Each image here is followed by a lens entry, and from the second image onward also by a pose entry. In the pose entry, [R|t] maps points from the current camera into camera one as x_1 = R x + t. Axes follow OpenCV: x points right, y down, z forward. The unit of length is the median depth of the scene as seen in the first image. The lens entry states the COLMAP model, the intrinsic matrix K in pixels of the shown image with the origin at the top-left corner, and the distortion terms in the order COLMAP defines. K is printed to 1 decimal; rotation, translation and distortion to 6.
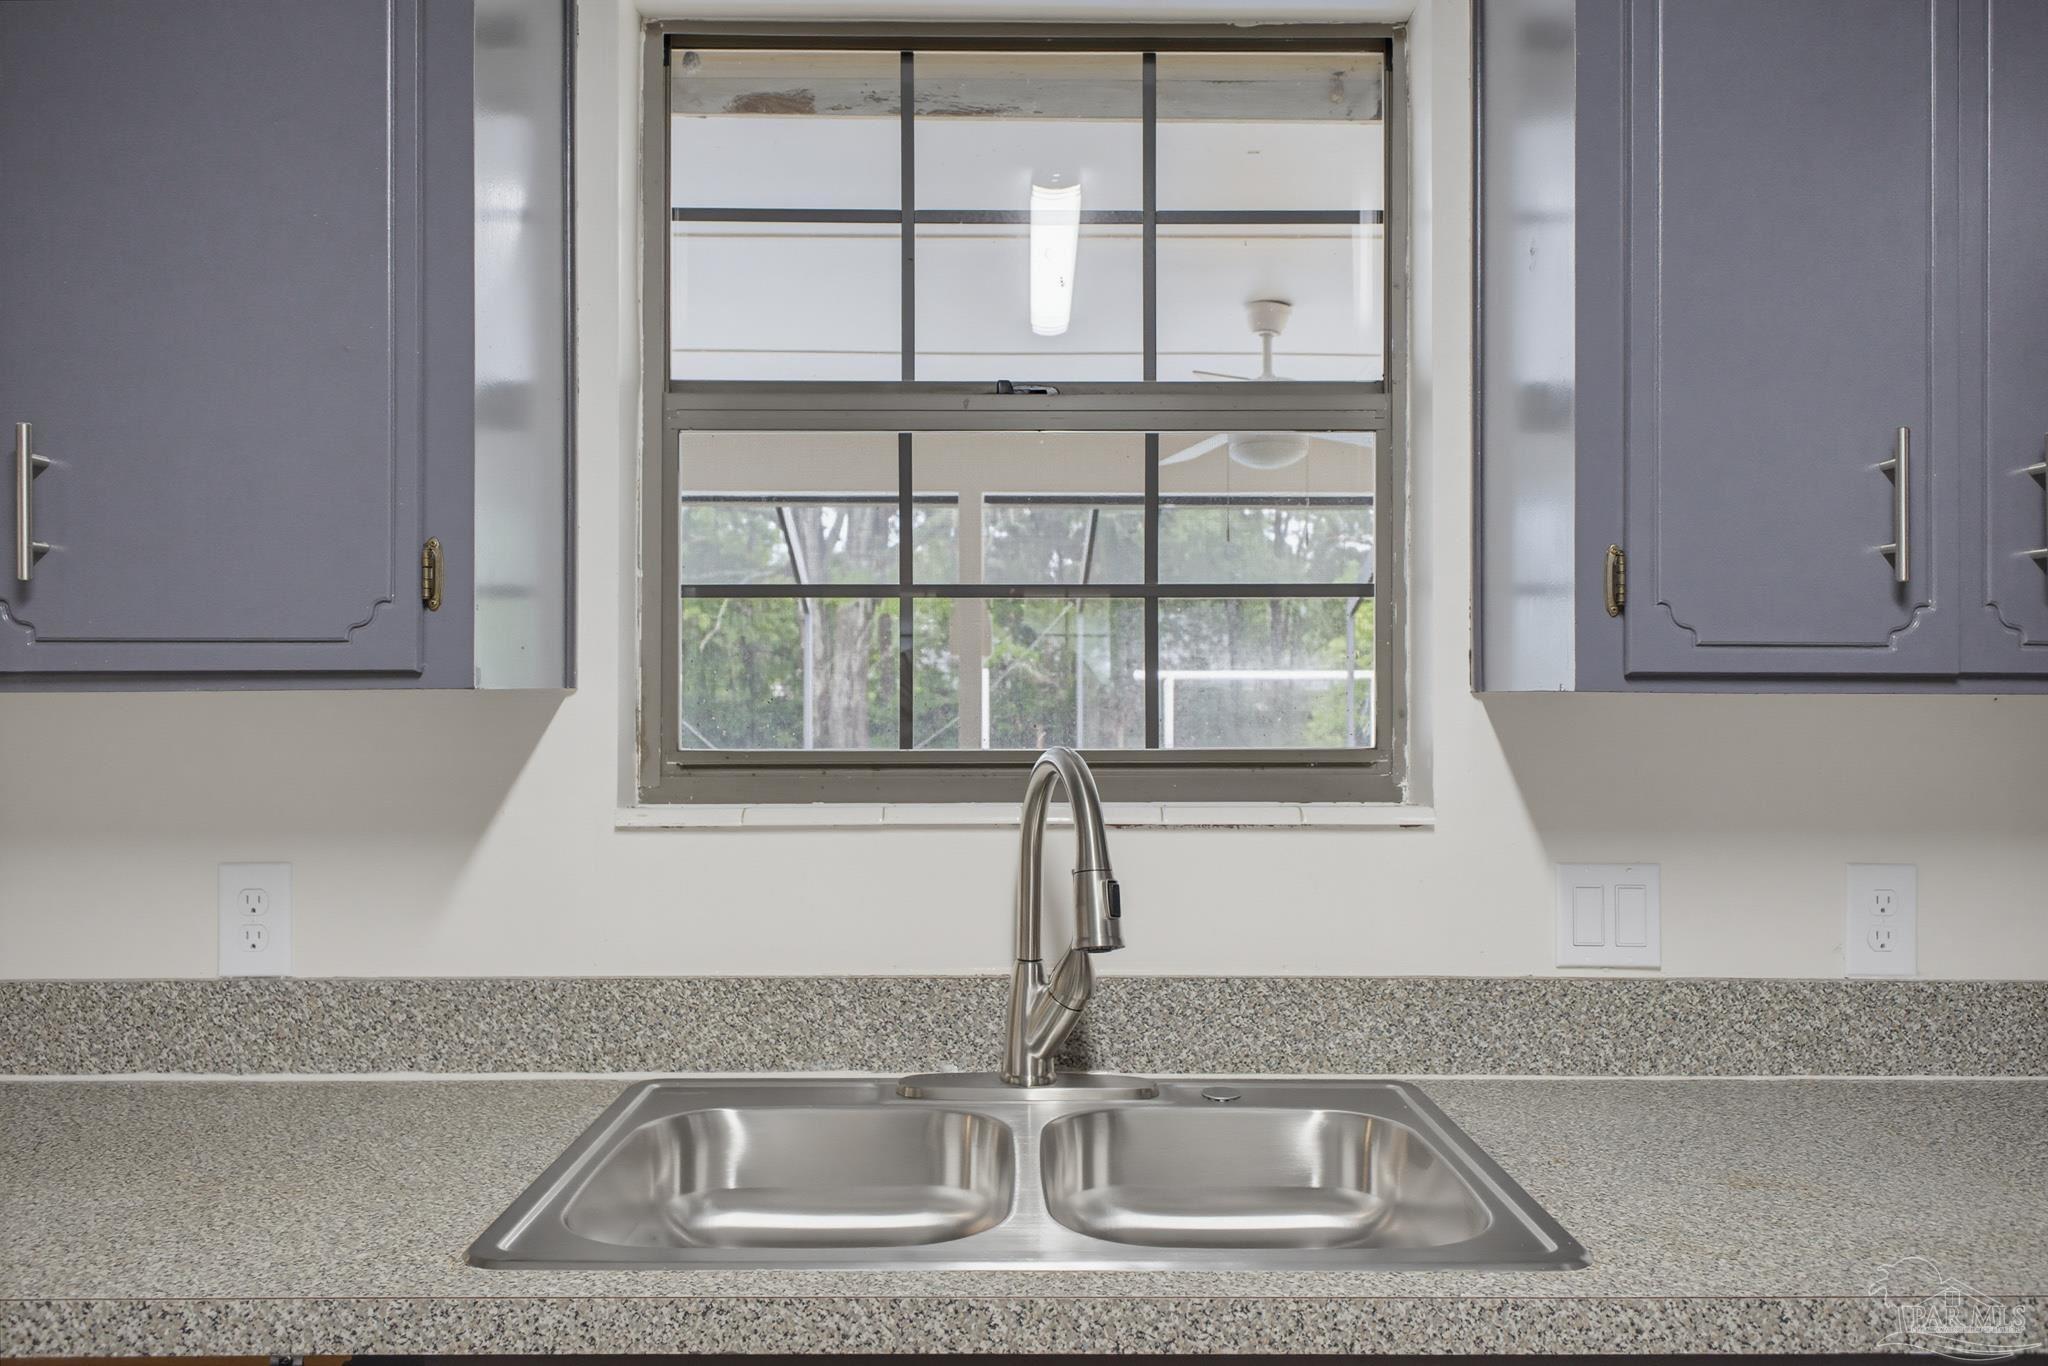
lens RADIAL K [[1580.7, 0, 1032.6], [0, 1580.7, 678.6], [0, 0, 1]] dist [0.009355, -0.001245]
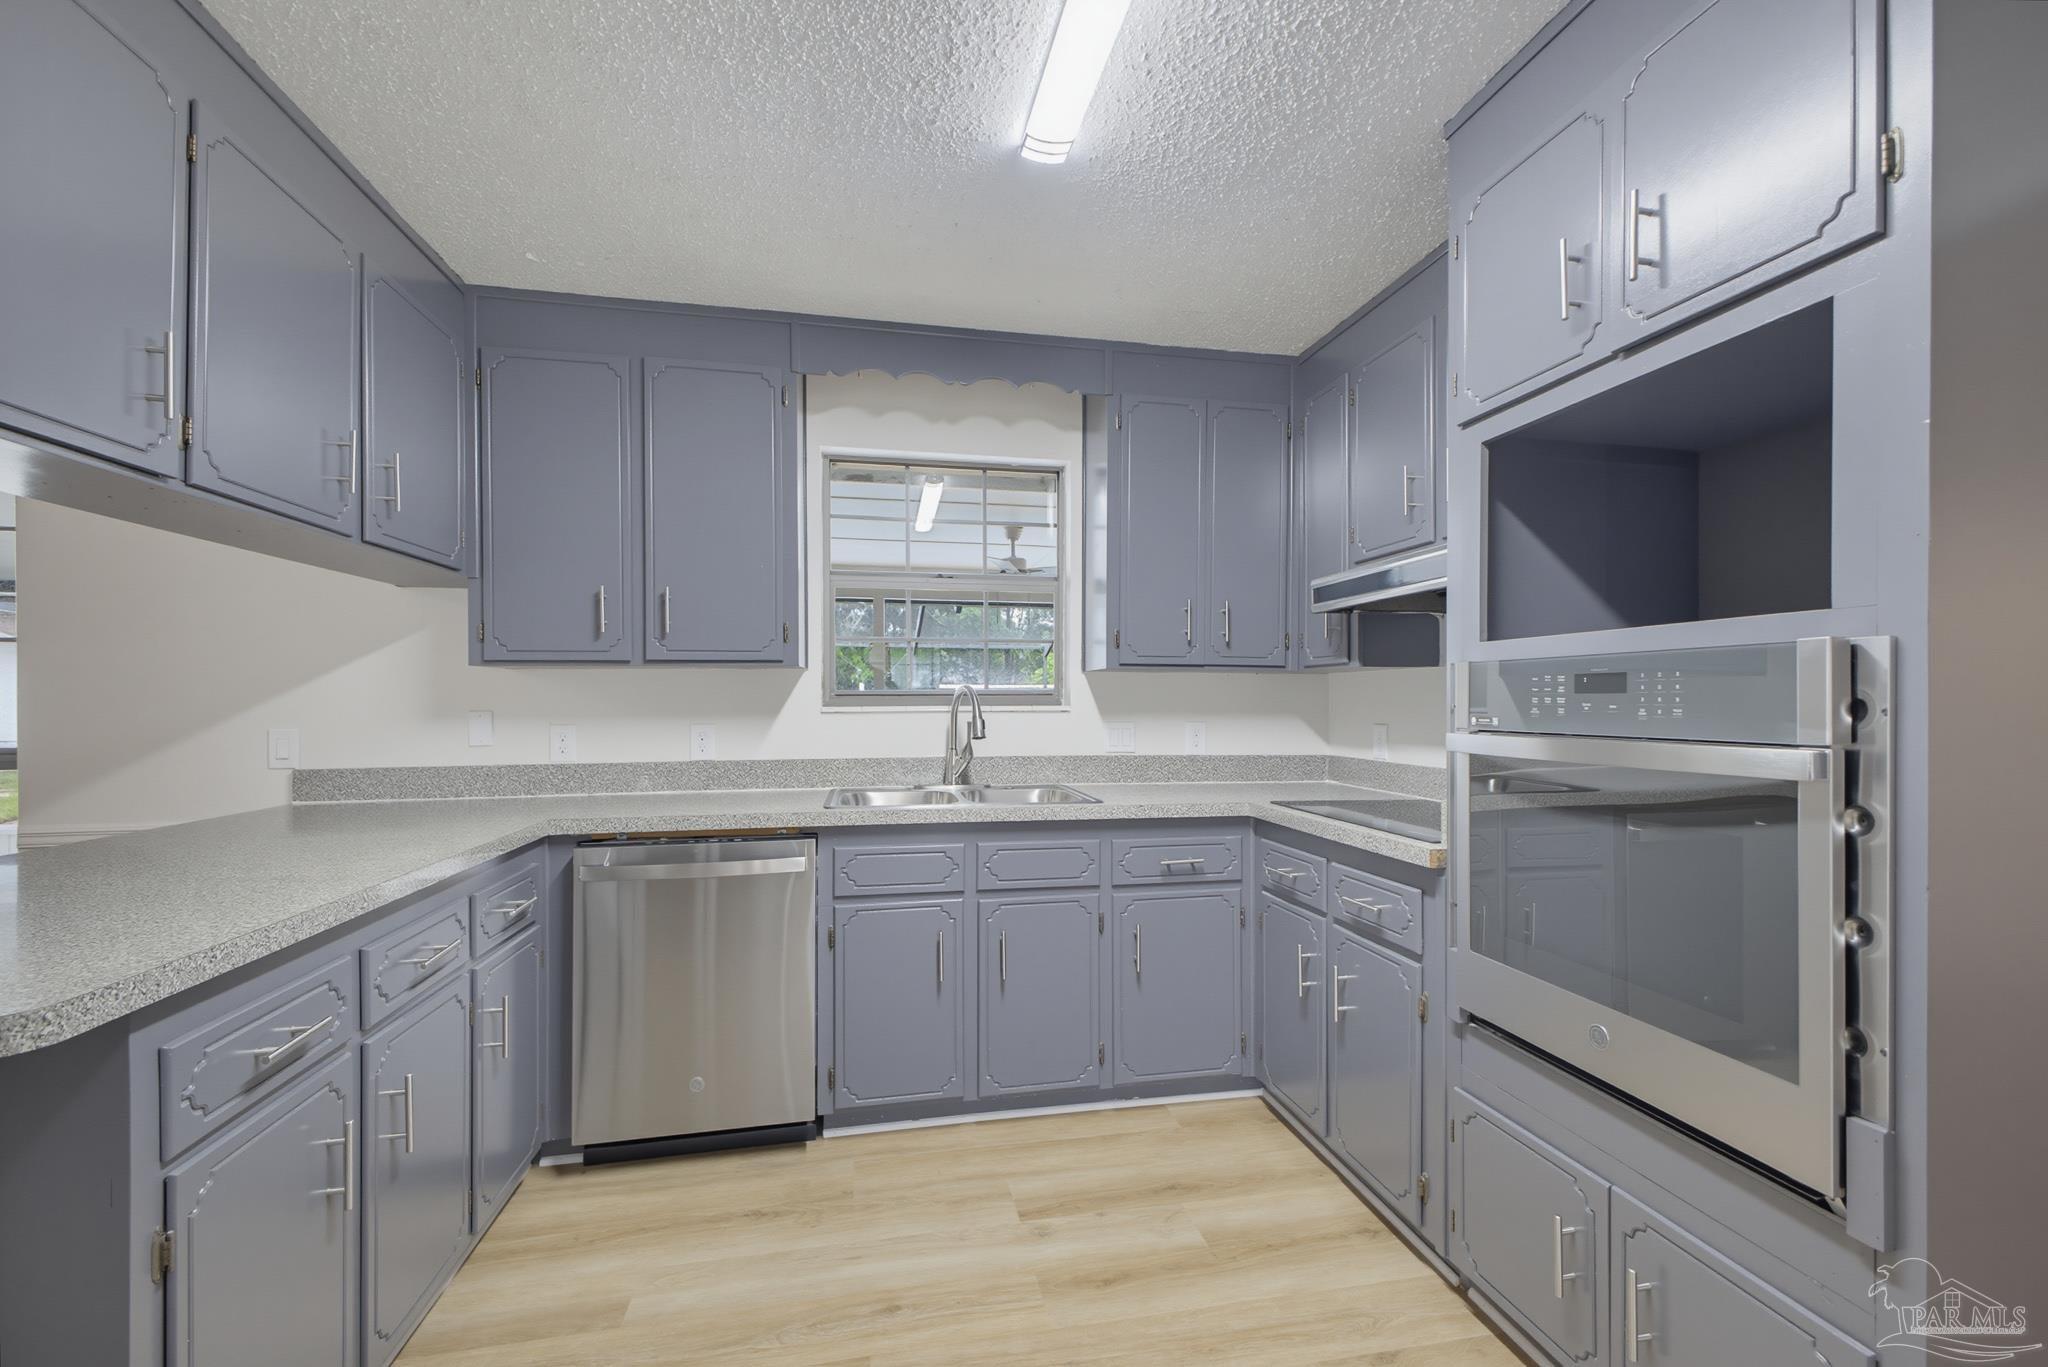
lens RADIAL K [[850.9, 0, 1033.1], [0, 850.9, 703.2], [0, 0, 1]] dist [0.000035, -0.000931]
pose [[0.982950, -0.000029, 0.183872, -0.159691], [-0.002179, 0.999928, 0.011808, 0.054721], [-0.183859, -0.012007, 0.982879, -0.775612]]
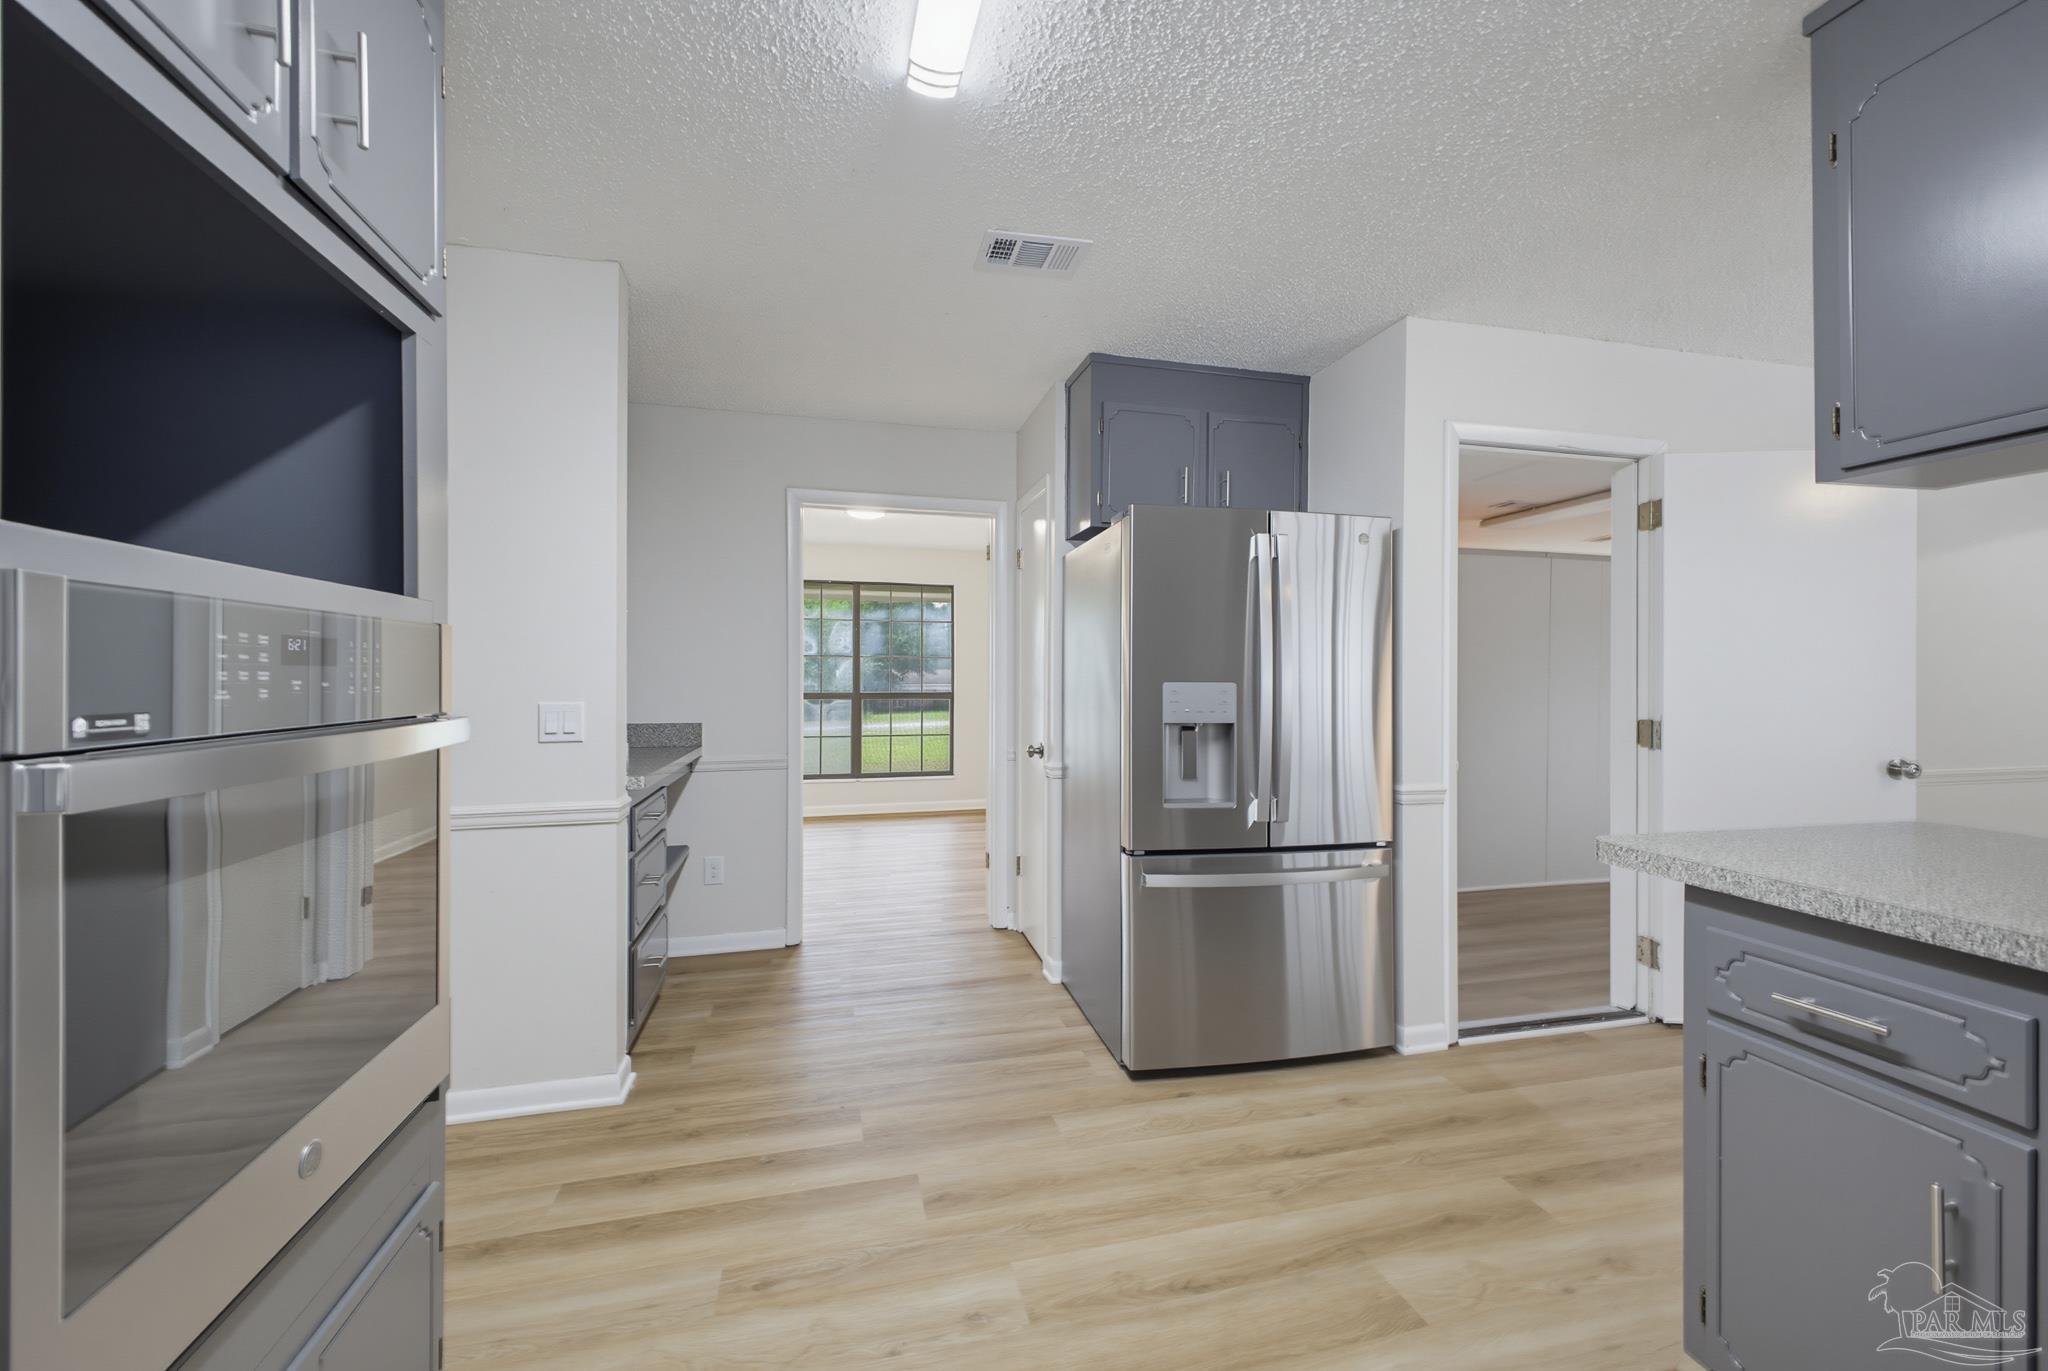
lens RADIAL K [[808.7, 0, 1032.0], [0, 808.7, 678.7], [0, 0, 1]] dist [0.020359, -0.003619]
pose [[-0.974118, -0.001598, -0.226033, 0.187025], [0.000182, 0.999969, -0.007854, 0.066536], [0.226038, -0.007691, -0.974088, 0.567713]]
